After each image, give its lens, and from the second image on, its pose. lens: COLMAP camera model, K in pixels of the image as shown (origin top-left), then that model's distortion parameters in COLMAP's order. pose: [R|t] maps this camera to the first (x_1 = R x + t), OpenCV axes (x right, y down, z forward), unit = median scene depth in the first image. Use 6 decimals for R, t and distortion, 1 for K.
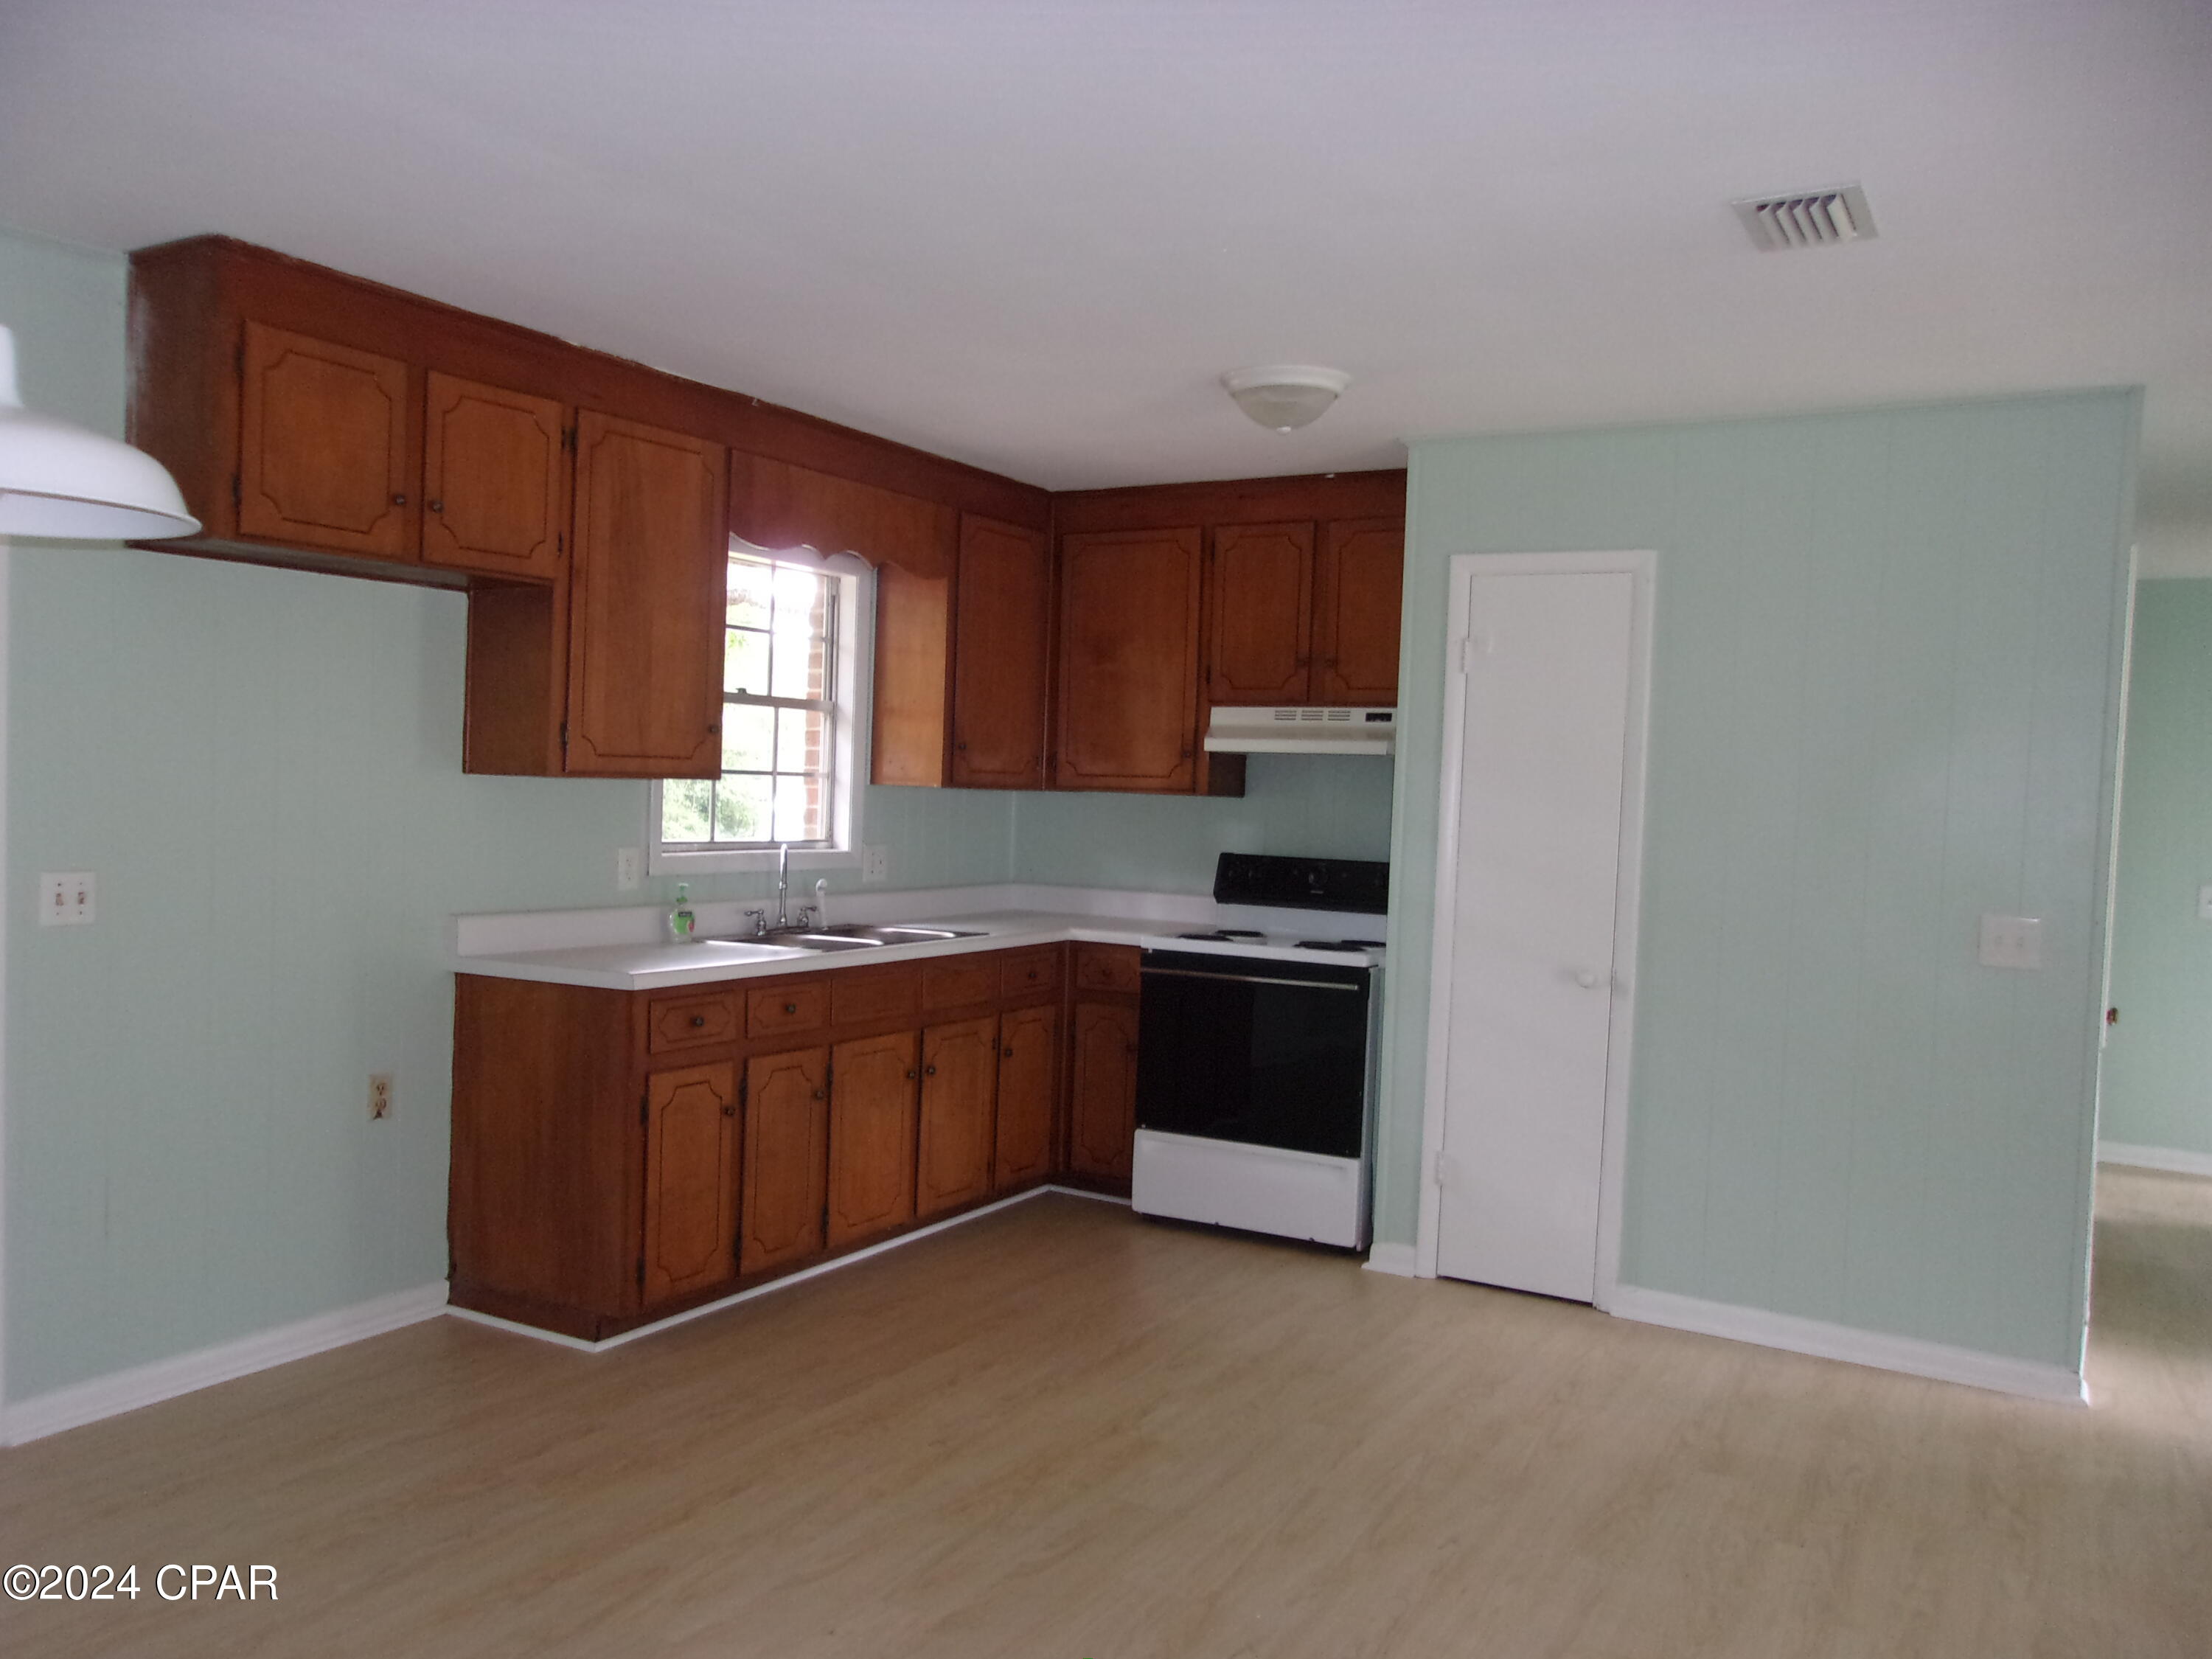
lens RADIAL K [[1747.2, 0, 1078.3], [0, 1747.2, 819.6], [0, 0, 1]] dist [-0.030059, 0.082946]
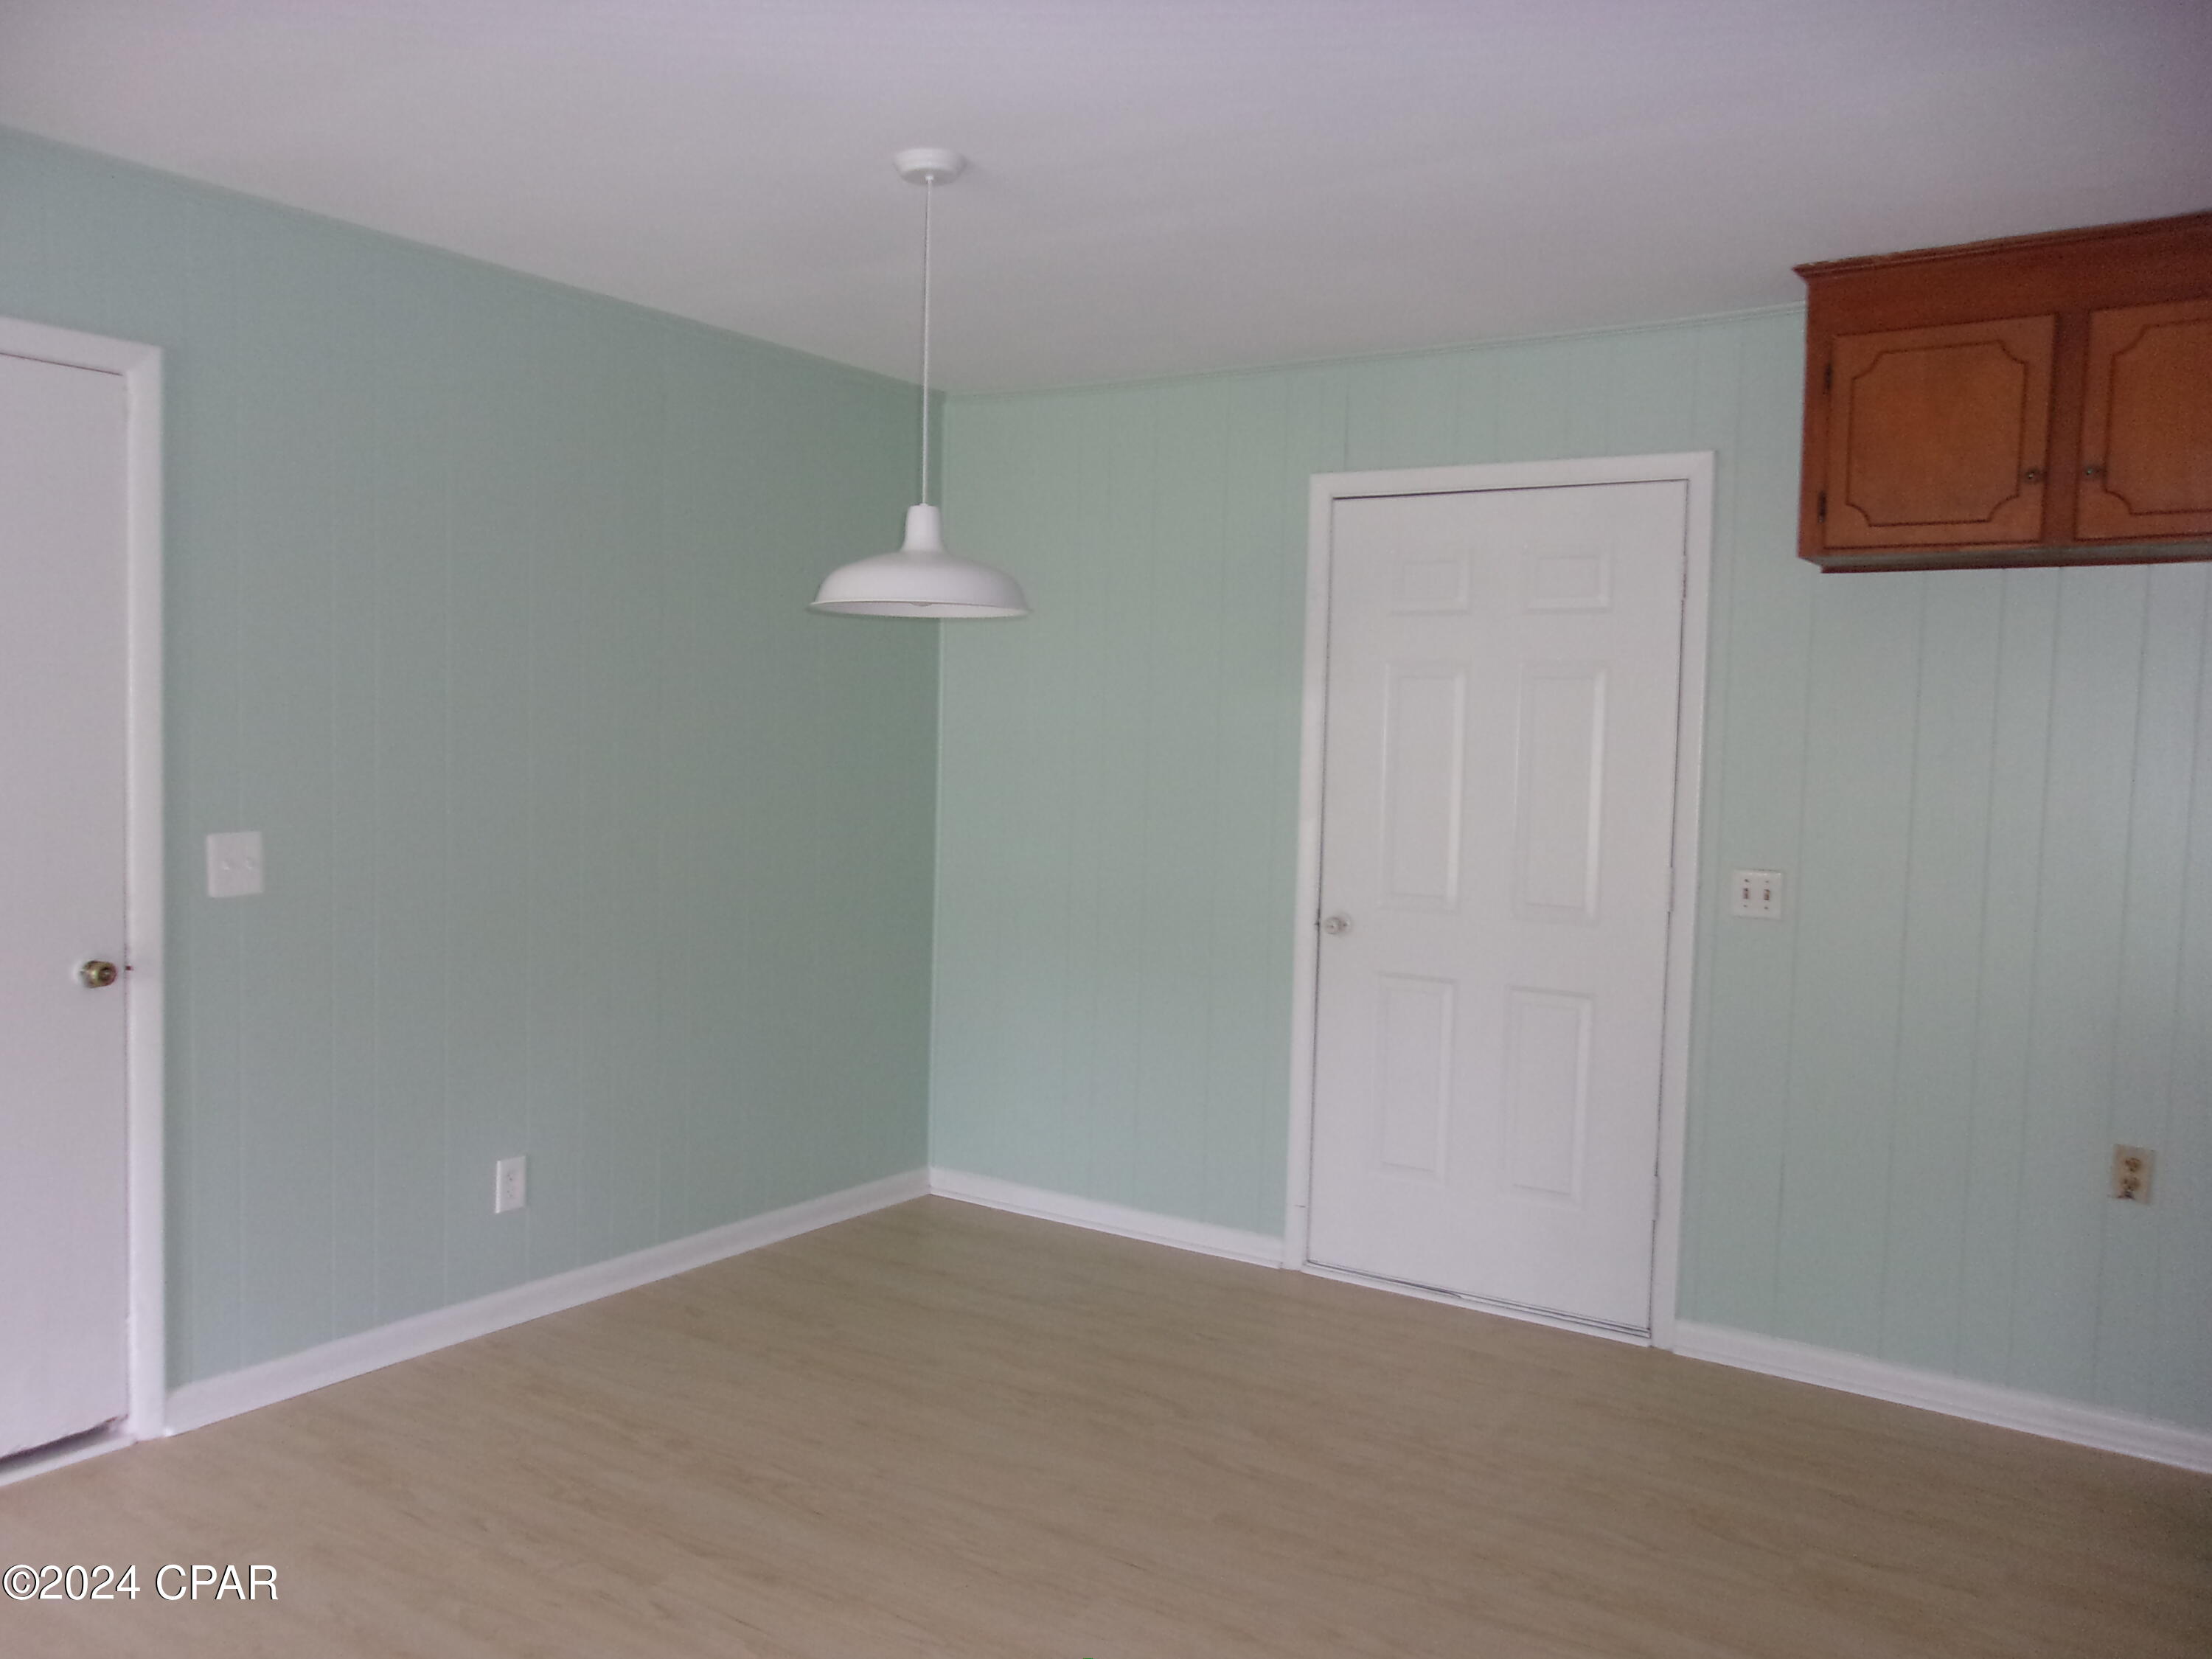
lens RADIAL K [[1747.2, 0, 1072.5], [0, 1747.2, 837.3], [0, 0, 1]] dist [-0.030059, 0.082946]
pose [[-0.056228, 0.022577, -0.998163, 0.443171], [-0.061950, 0.997739, 0.026057, 0.005173], [0.996494, 0.063302, -0.054702, 0.490016]]
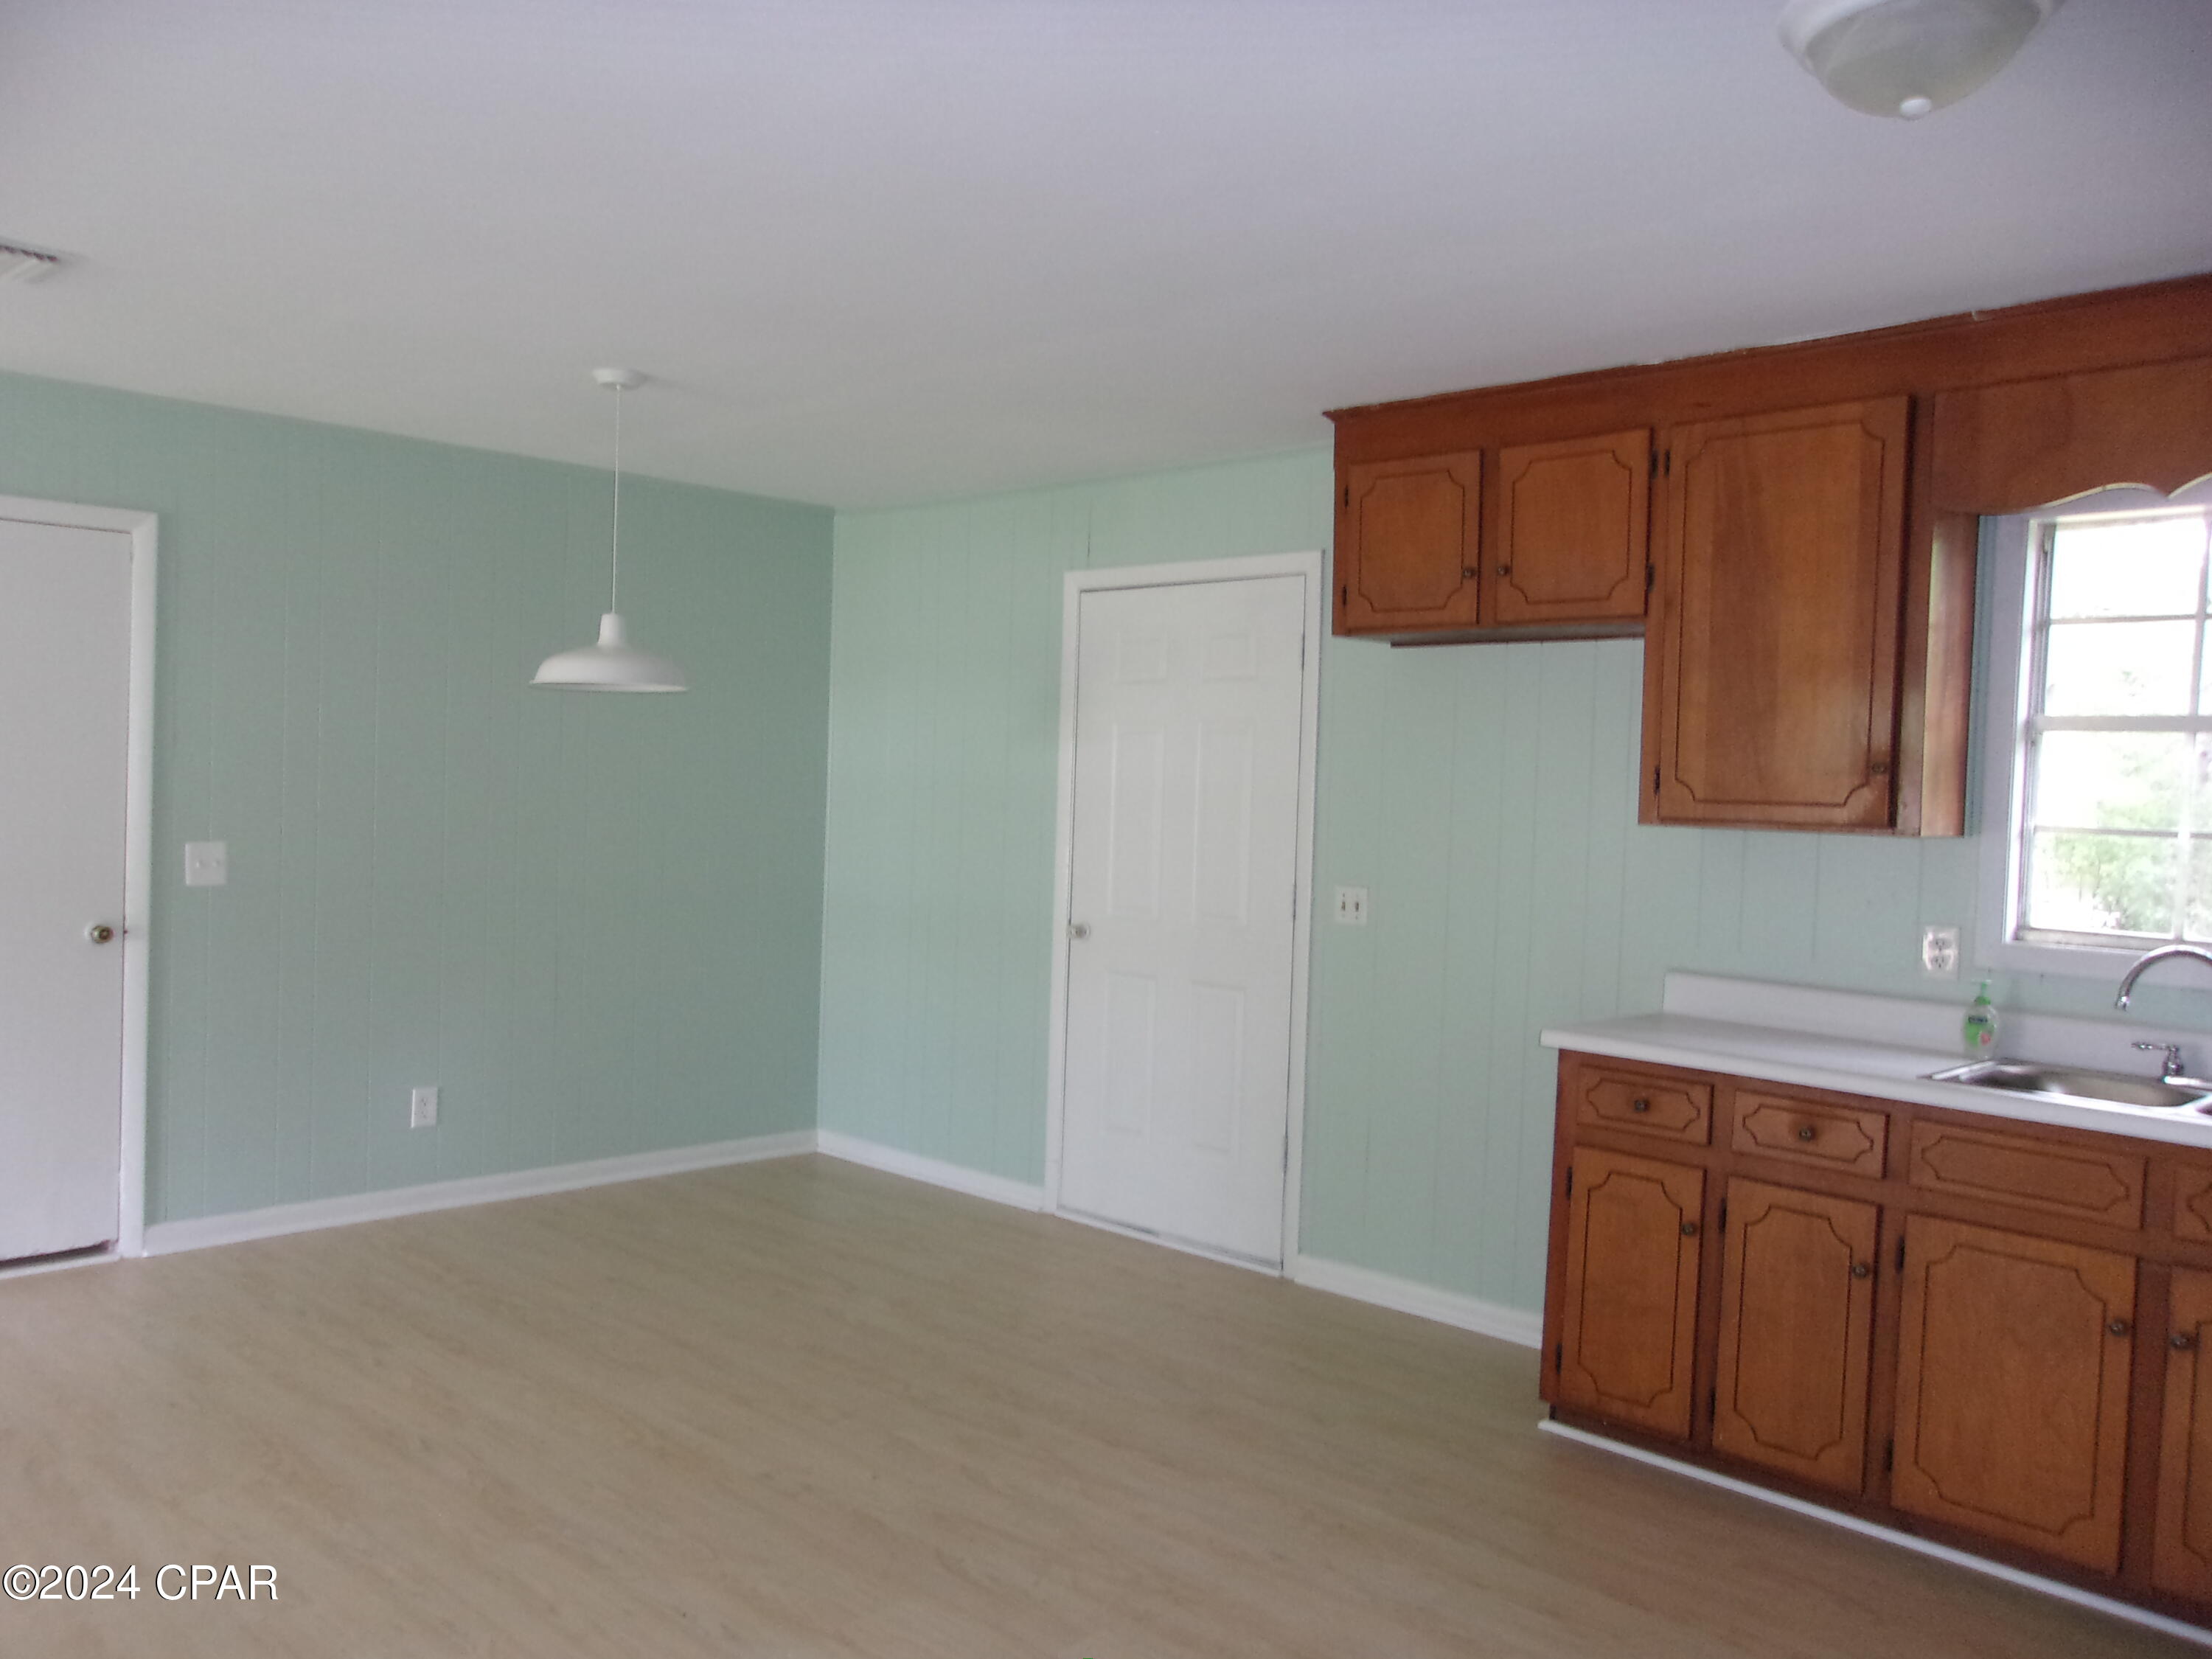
lens RADIAL K [[1747.2, 0, 1078.9], [0, 1747.2, 828.0], [0, 0, 1]] dist [-0.030059, 0.082946]
pose [[-0.232058, -0.018531, -0.972525, 0.647097], [-0.069912, 0.997550, -0.002326, 0.001115], [0.970186, 0.067451, -0.232785, 0.874669]]
